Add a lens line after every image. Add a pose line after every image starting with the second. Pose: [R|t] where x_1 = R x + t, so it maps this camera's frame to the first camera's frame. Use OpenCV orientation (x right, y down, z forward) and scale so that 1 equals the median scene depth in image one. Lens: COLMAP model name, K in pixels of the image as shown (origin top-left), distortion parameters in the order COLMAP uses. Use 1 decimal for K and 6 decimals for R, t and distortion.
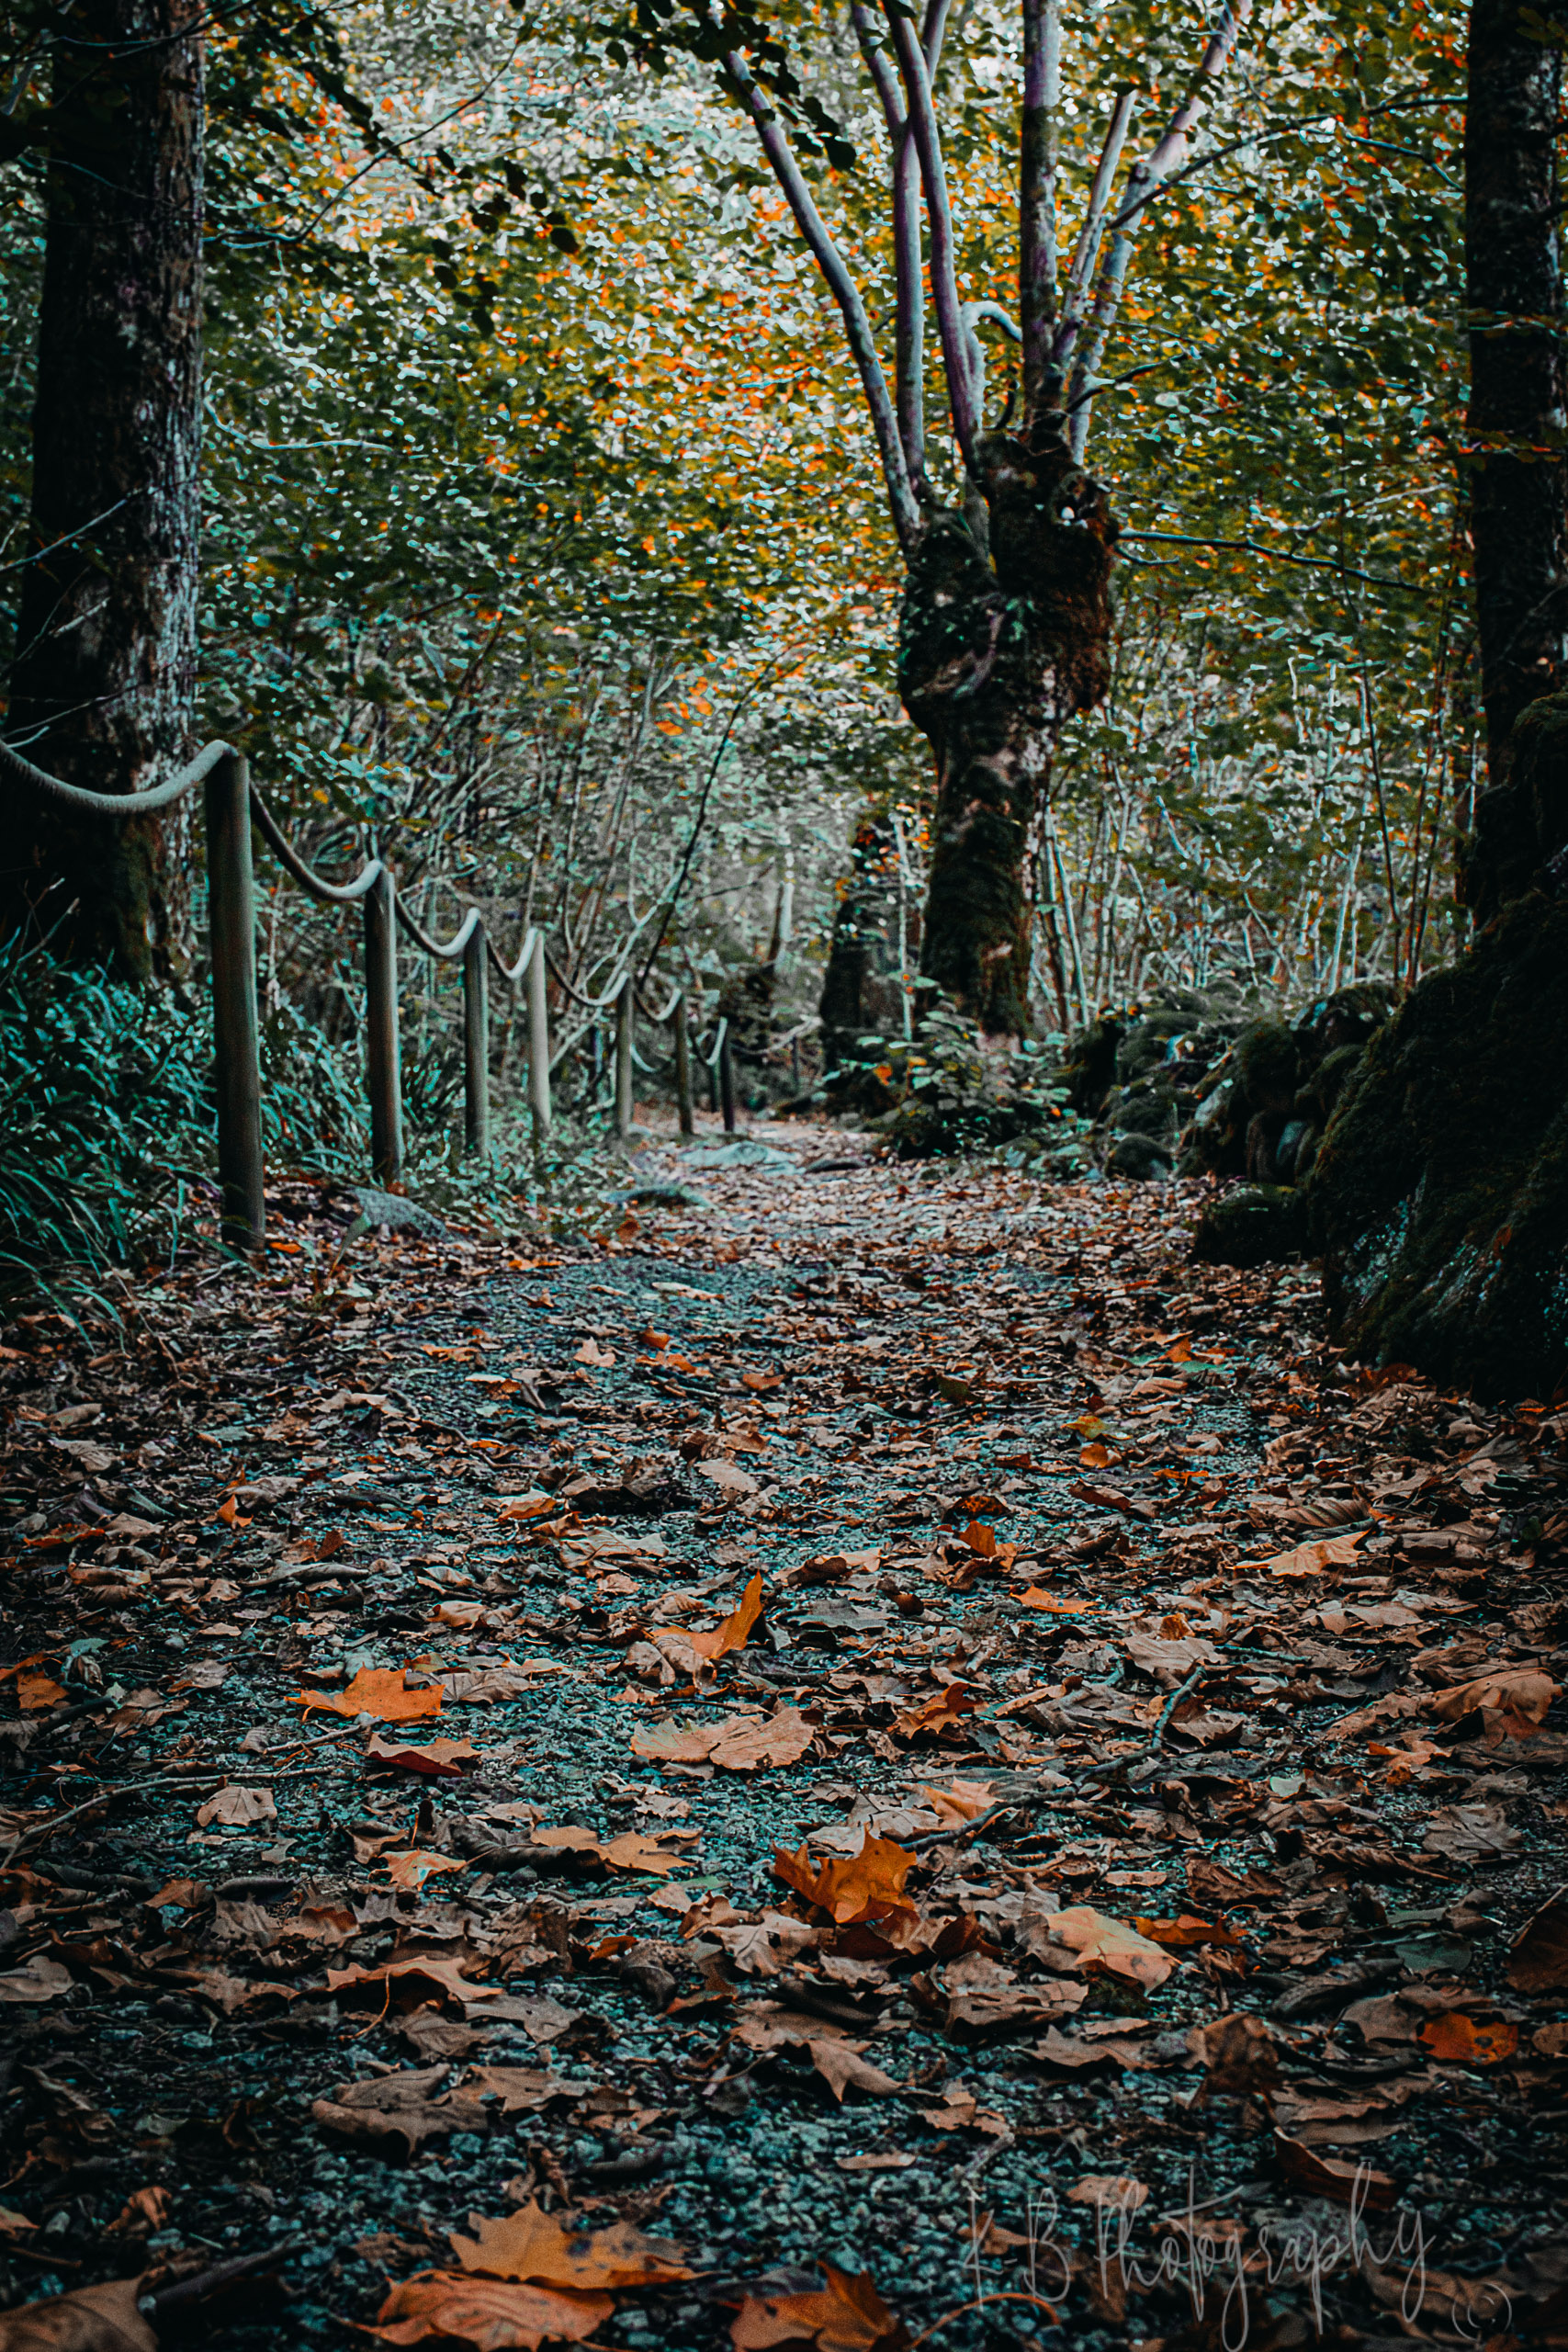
lens RADIAL K [[3068.0, 0, 776.0], [0, 3068.0, 1177.0], [0, 0, 1]] dist [0.031926, 0.000000]
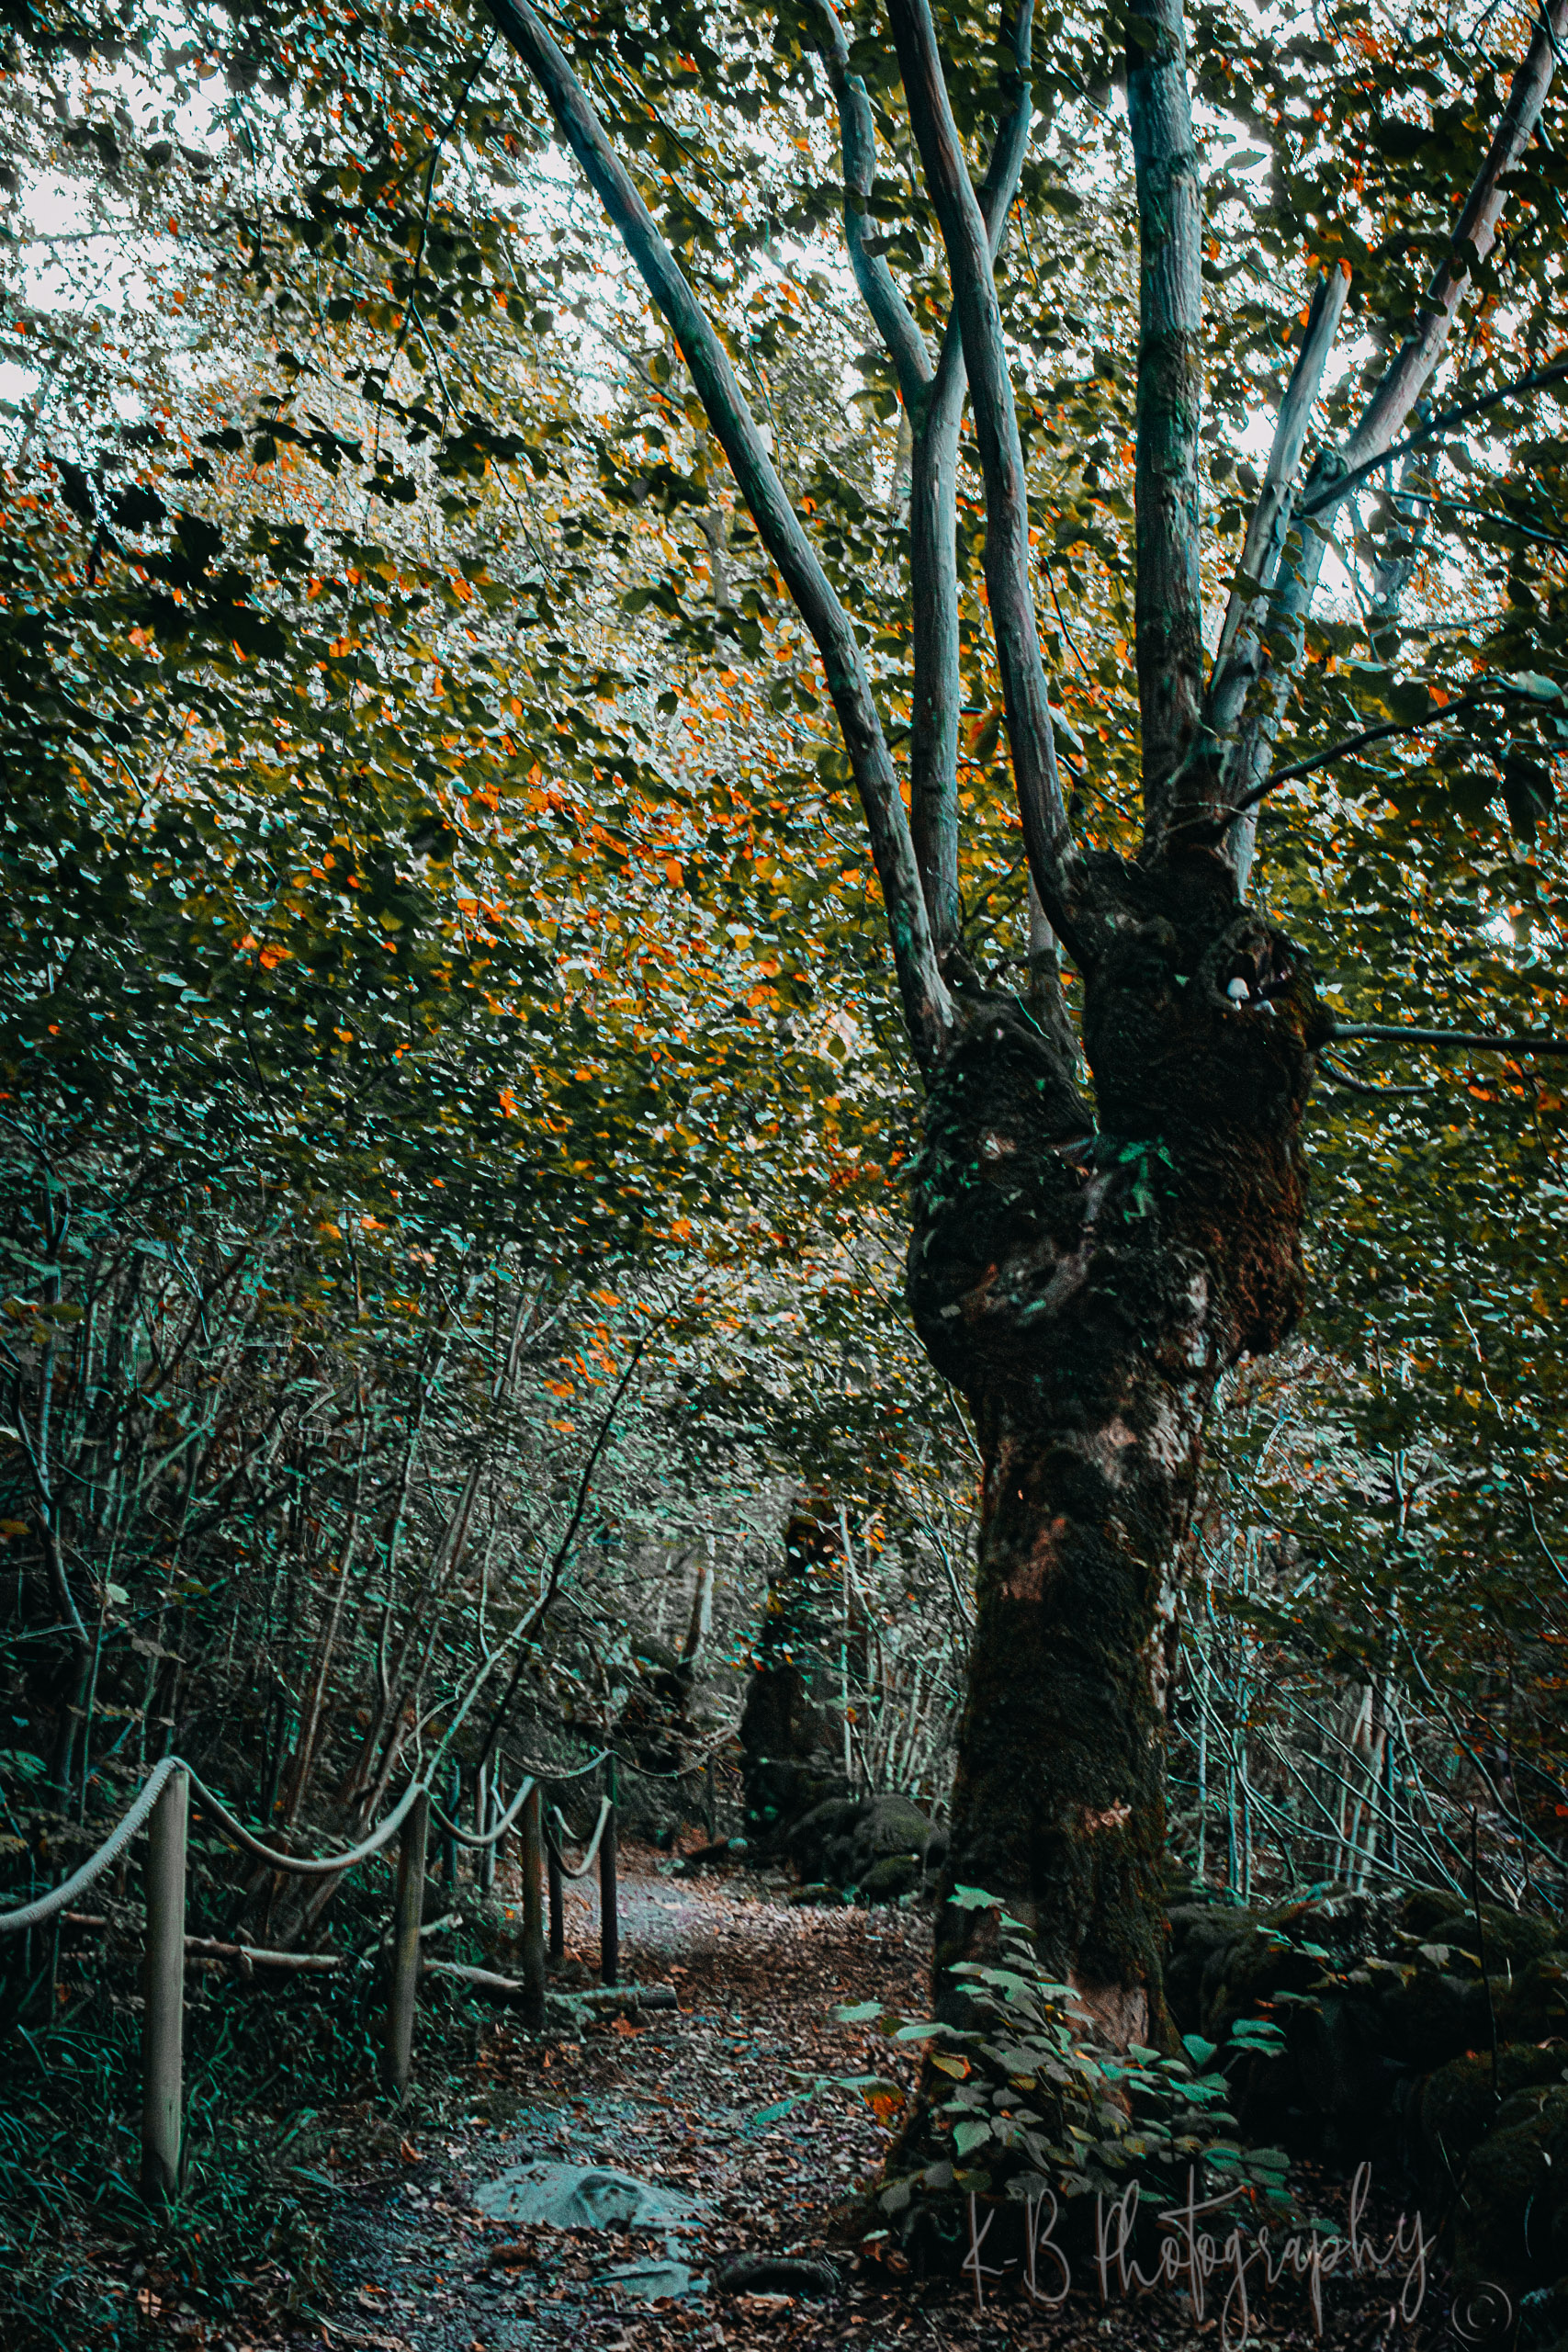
lens RADIAL K [[3068.0, 0, 776.8], [0, 3068.0, 1177.8], [0, 0, 1]] dist [0.031926, 0.000000]
pose [[0.999230, 0.032918, 0.021363, 0.003542], [-0.027501, 0.975741, -0.217195, -0.058286], [-0.027994, 0.216441, 0.975894, 0.435921]]
